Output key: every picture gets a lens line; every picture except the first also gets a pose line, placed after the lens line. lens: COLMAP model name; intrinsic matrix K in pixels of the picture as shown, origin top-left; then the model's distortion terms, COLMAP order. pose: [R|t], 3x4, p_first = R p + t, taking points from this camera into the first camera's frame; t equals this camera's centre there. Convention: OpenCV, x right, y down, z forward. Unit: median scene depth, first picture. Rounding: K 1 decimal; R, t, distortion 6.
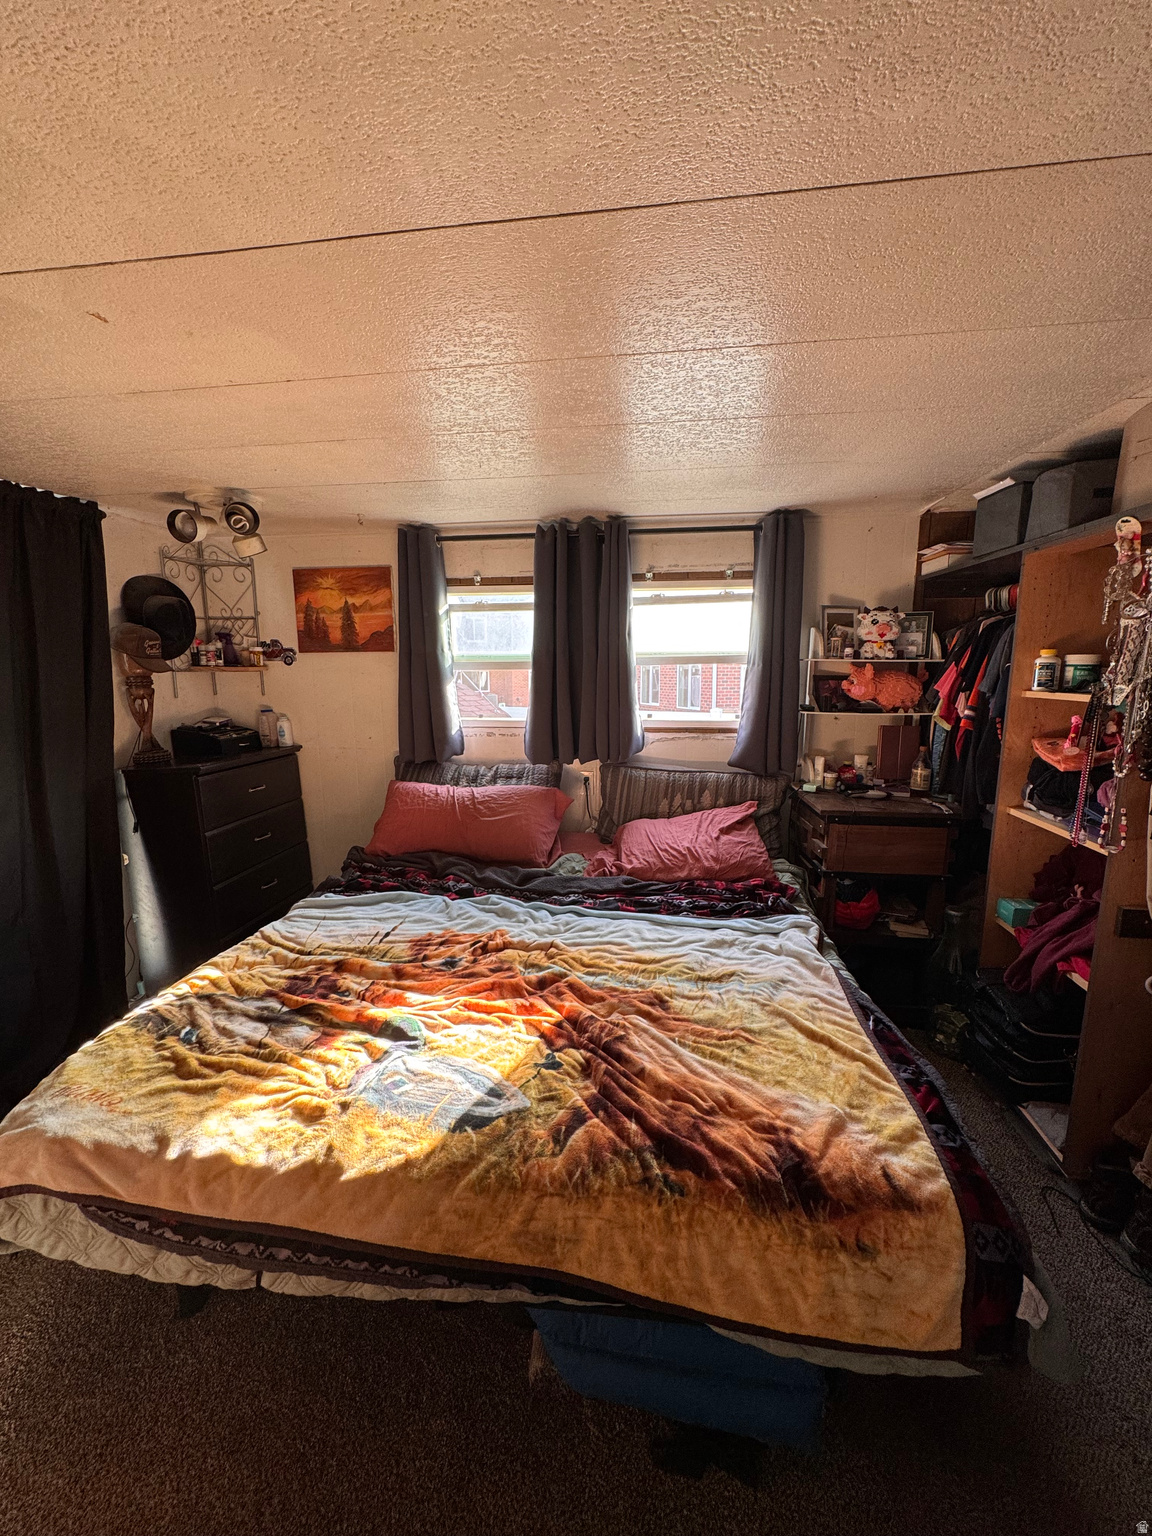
lens RADIAL K [[611.9, 0, 576.0], [0, 611.9, 768.0], [0, 0, 1]] dist [-0.000359, -0.000064]
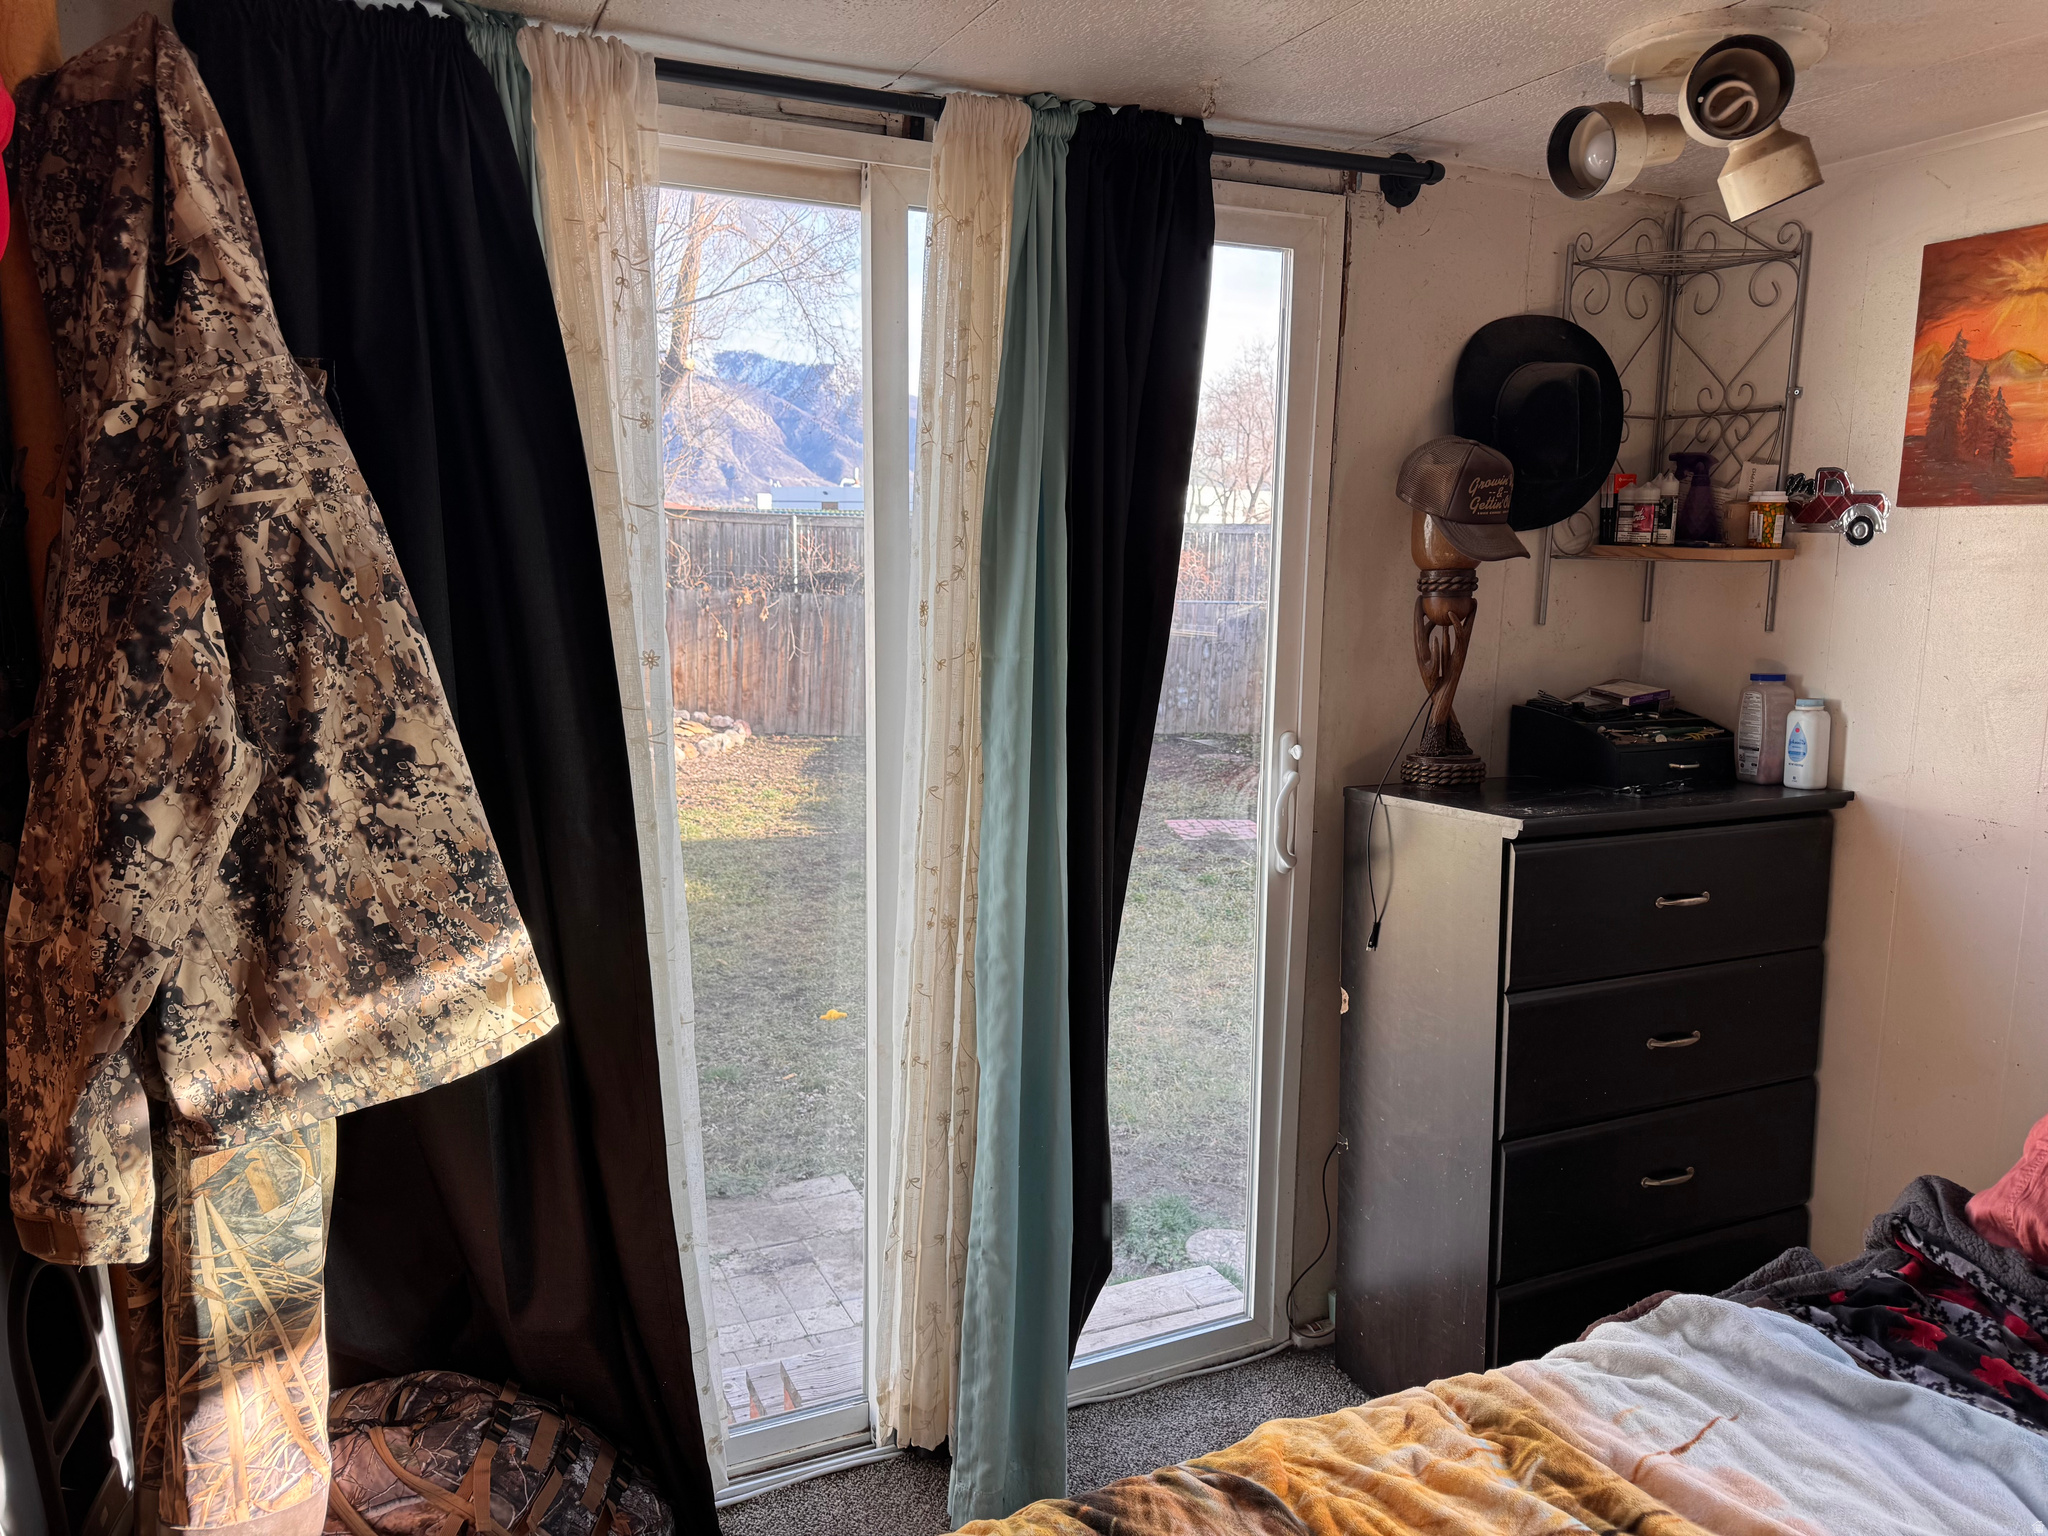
lens RADIAL K [[1424.5, 0, 1017.2], [0, 1424.5, 762.0], [0, 0, 1]] dist [0.034064, -0.043754]
pose [[0.523562, 0.141104, -0.840222, -0.048980], [-0.152715, 0.985761, 0.070385, -0.042074], [0.838189, 0.091463, 0.537655, 0.240153]]
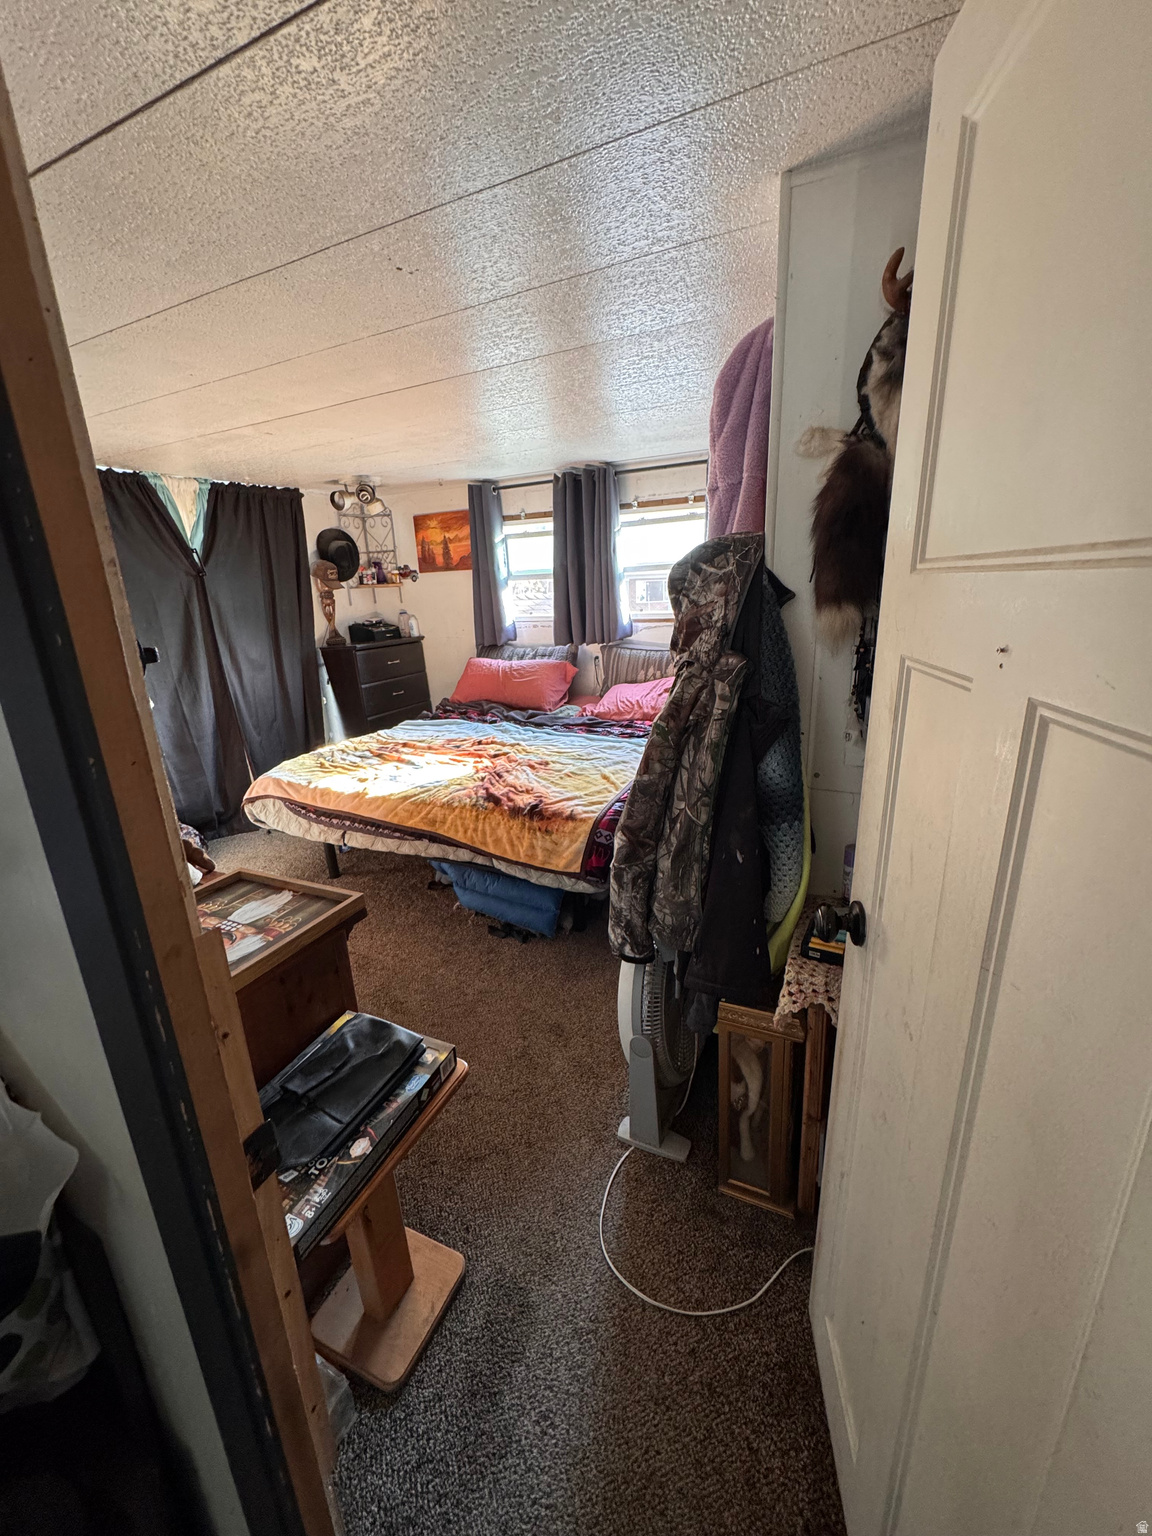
lens RADIAL K [[611.9, 0, 576.0], [0, 611.9, 768.0], [0, 0, 1]] dist [-0.000359, -0.000064]
pose [[0.948196, 0.057315, -0.312474, 0.448304], [-0.012518, 0.989568, 0.143524, 0.072381], [0.317440, -0.132178, 0.939021, -0.392223]]
